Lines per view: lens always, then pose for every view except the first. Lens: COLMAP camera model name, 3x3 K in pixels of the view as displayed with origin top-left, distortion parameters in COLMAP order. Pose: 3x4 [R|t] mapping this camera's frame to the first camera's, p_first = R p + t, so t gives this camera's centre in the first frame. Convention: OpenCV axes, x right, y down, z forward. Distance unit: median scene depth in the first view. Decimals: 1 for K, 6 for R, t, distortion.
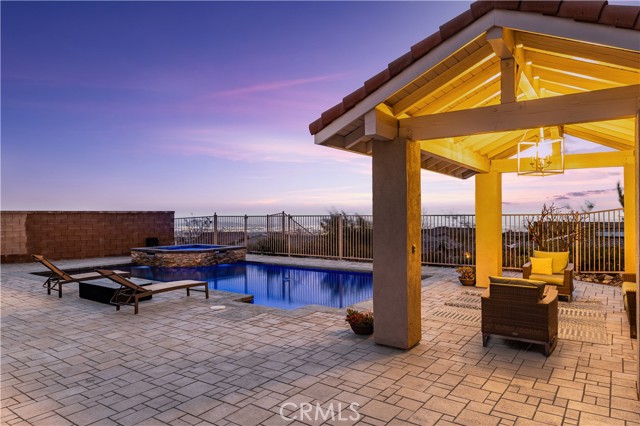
lens RADIAL K [[411.3, 0, 319.8], [0, 411.3, 214.8], [0, 0, 1]] dist [-0.000773, -0.000010]
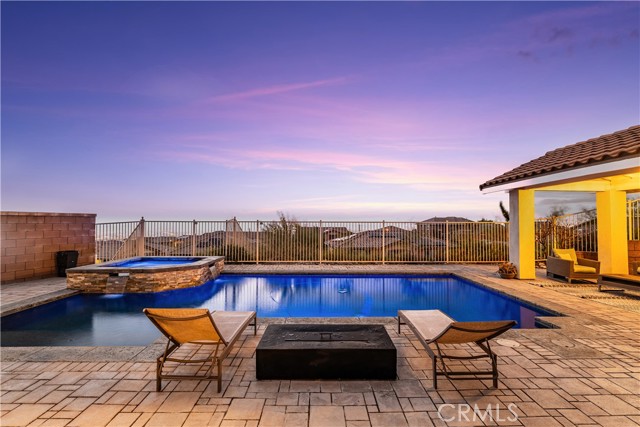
lens RADIAL K [[311.3, 0, 320.5], [0, 311.3, 213.6], [0, 0, 1]] dist [0.002312, -0.000220]
pose [[0.807977, 0.023723, 0.588737, -0.454313], [-0.006859, 0.999500, -0.030861, 0.006403], [-0.589175, 0.020897, 0.807736, 0.387856]]
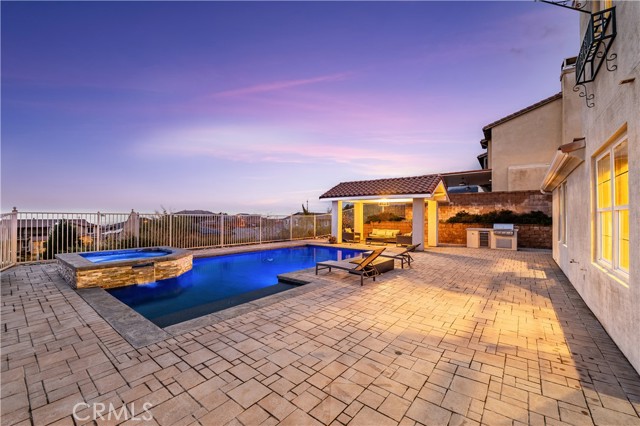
lens RADIAL K [[254.2, 0, 322.7], [0, 254.2, 215.0], [0, 0, 1]] dist [-0.001838, -0.000079]
pose [[0.042704, 0.010003, 0.999038, -0.851725], [-0.011246, 0.999891, -0.009531, 0.007472], [-0.999024, -0.010829, 0.042812, 0.679411]]
